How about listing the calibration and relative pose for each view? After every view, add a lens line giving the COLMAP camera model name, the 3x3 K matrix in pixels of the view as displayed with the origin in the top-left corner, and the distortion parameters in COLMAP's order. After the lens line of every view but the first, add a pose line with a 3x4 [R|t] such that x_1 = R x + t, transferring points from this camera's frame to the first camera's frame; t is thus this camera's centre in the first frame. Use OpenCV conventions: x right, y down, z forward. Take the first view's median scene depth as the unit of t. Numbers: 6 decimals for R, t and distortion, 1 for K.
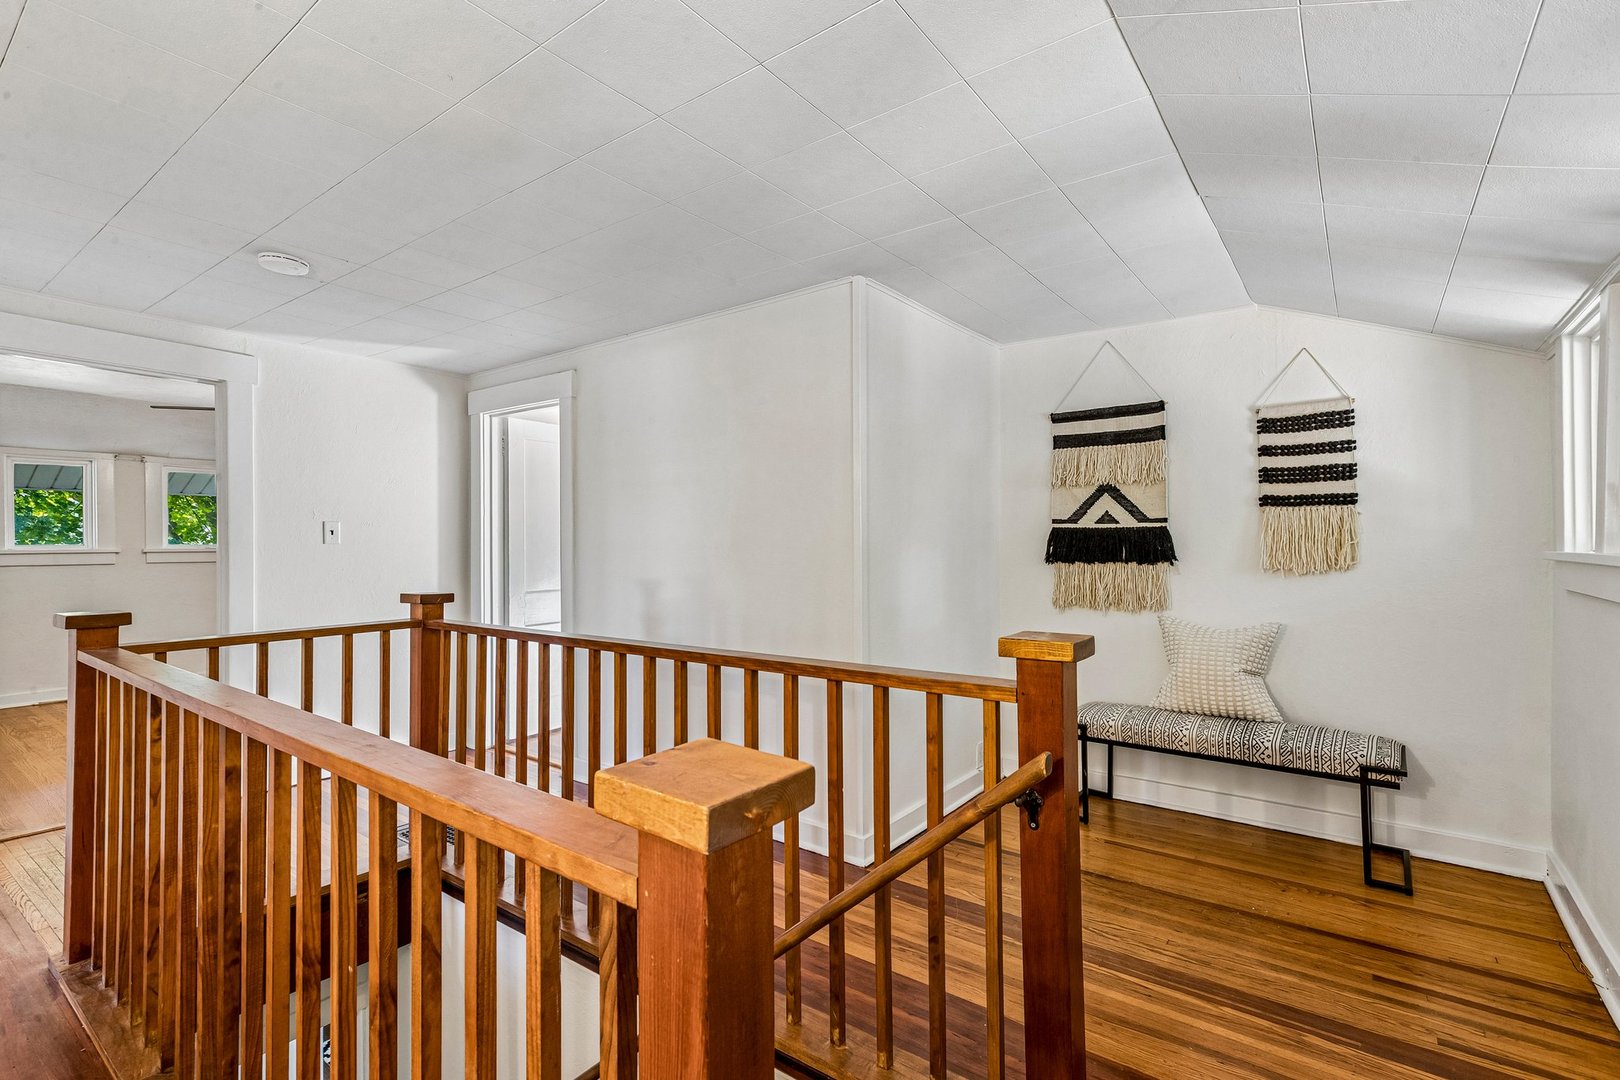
lens RADIAL K [[749.3, 0, 783.7], [0, 749.3, 538.9], [0, 0, 1]] dist [0.002707, 0.000464]
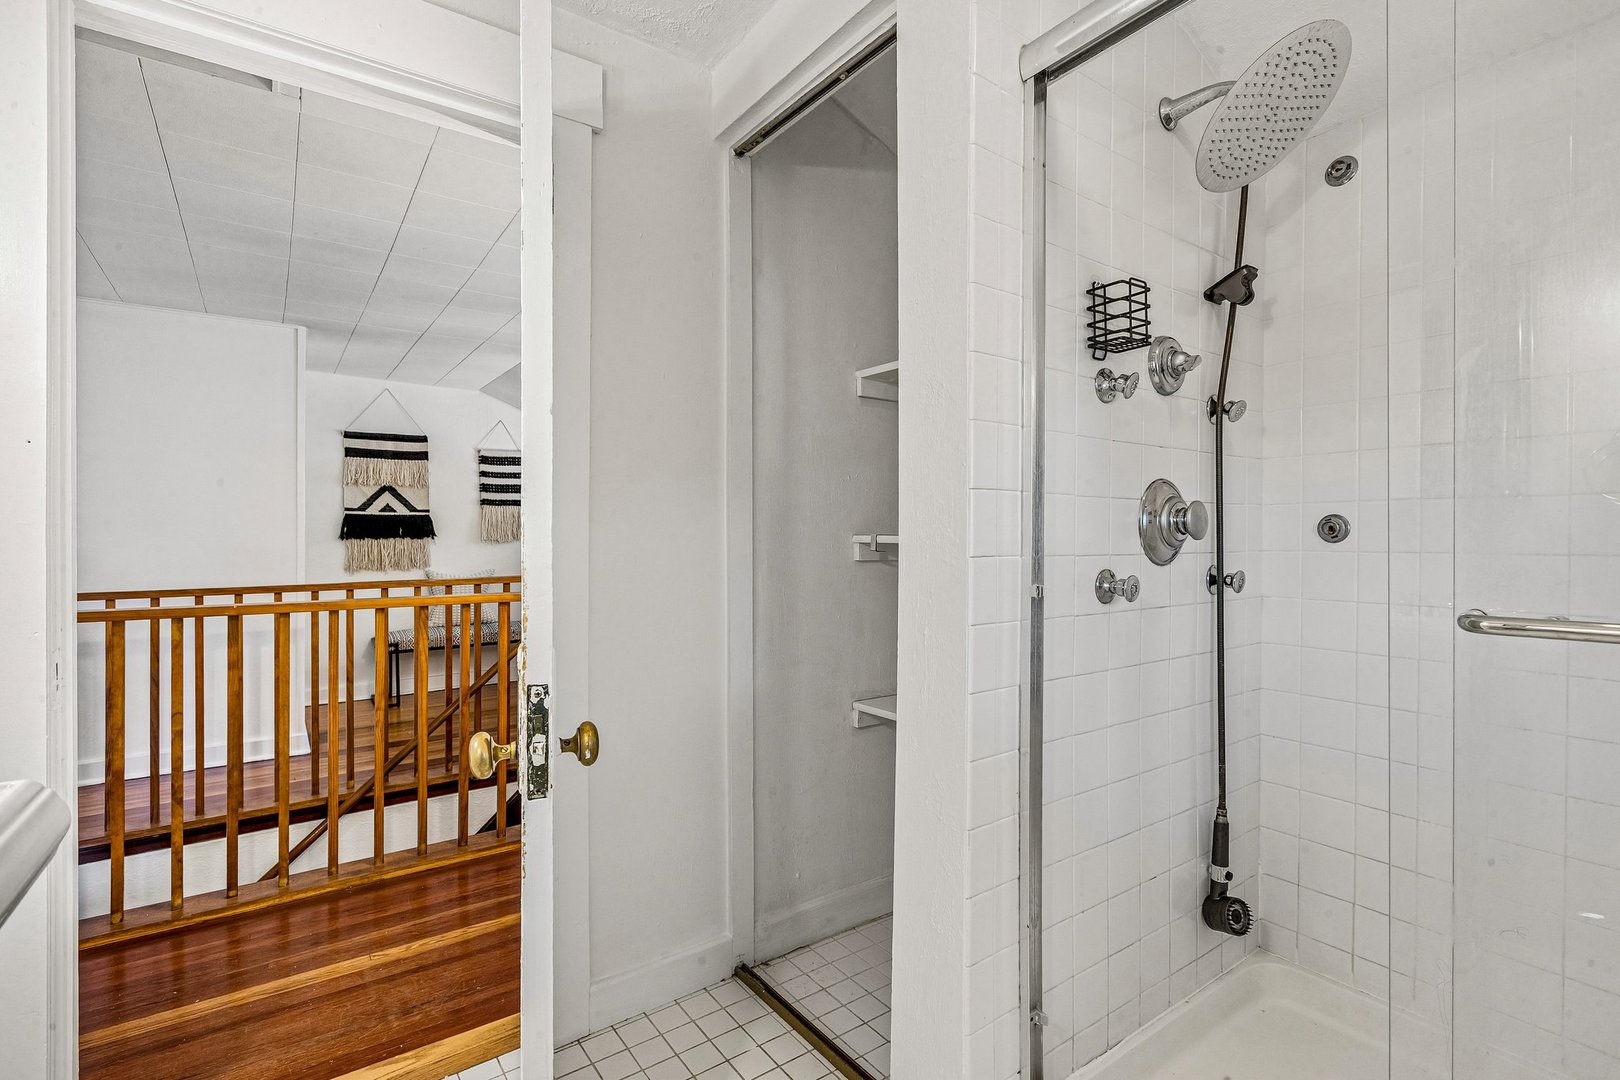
lens RADIAL K [[749.3, 0, 783.7], [0, 749.3, 538.9], [0, 0, 1]] dist [0.002707, 0.000464]
pose [[0.302988, -0.011381, 0.952926, -0.774747], [-0.007911, 0.999864, 0.014457, 0.005349], [-0.952961, -0.011919, 0.302857, -0.205471]]
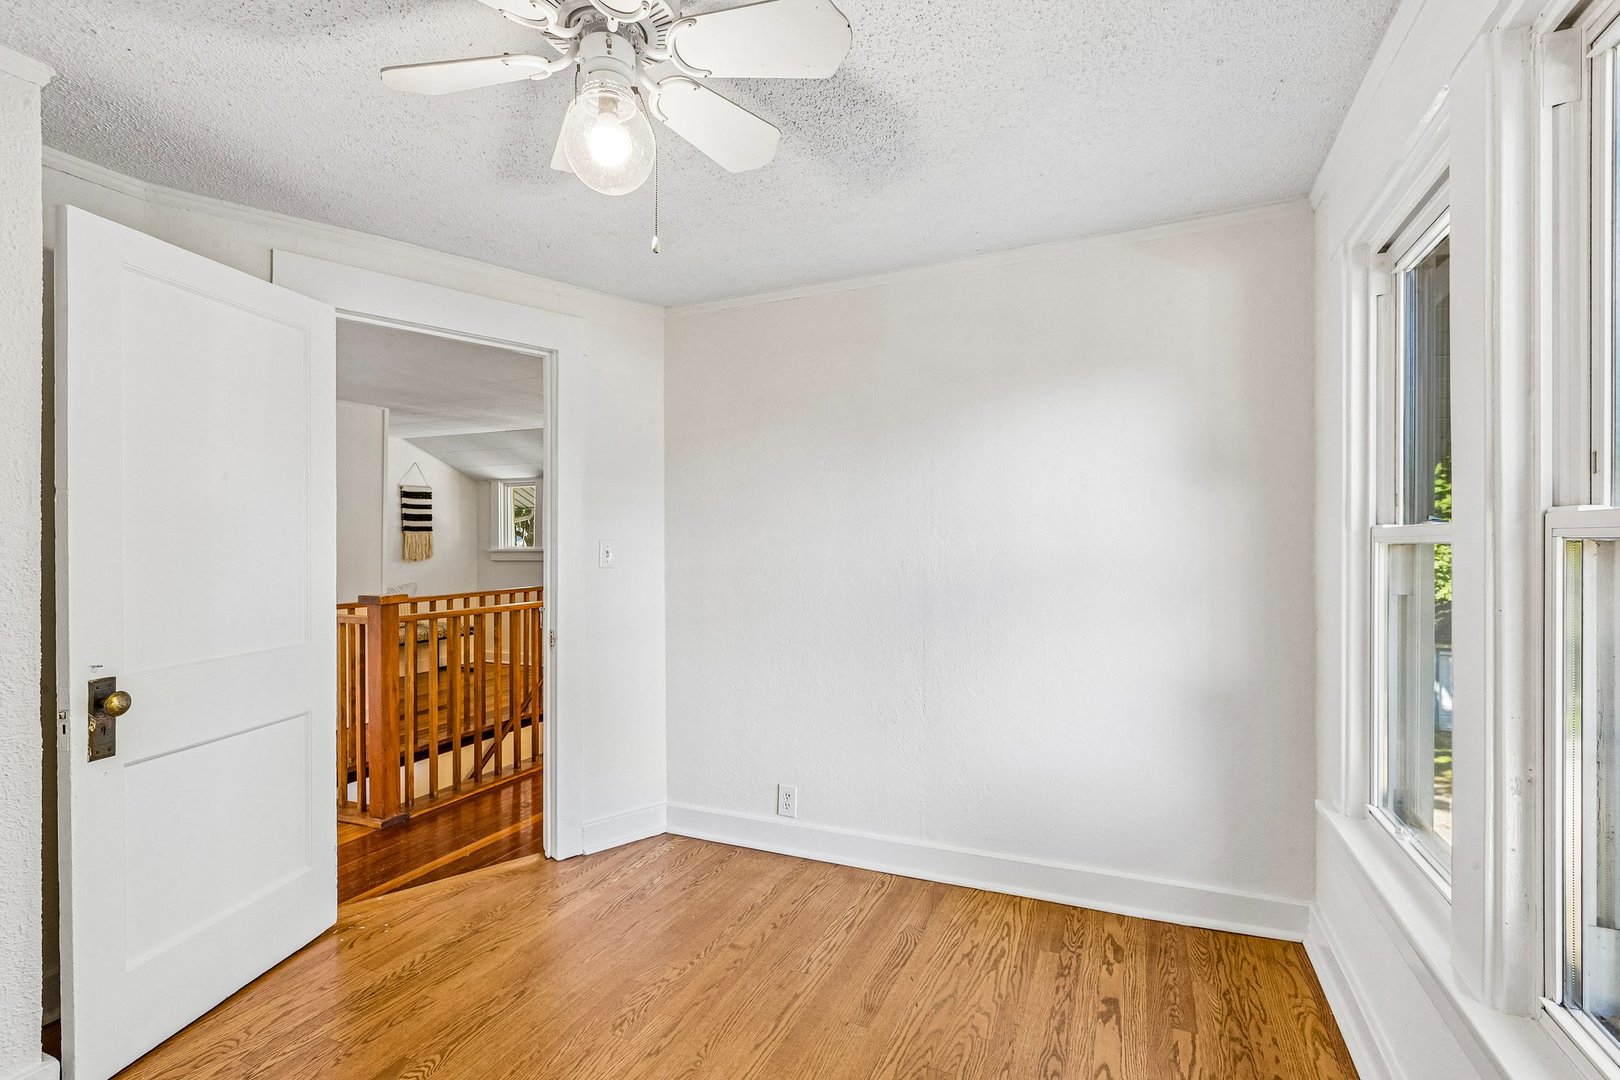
lens RADIAL K [[749.3, 0, 783.7], [0, 749.3, 538.9], [0, 0, 1]] dist [0.002707, 0.000464]
pose [[-0.216471, 0.005282, 0.976275, -1.581005], [0.004496, 0.999980, -0.004413, -0.005841], [-0.976279, 0.003434, -0.216491, 0.364324]]
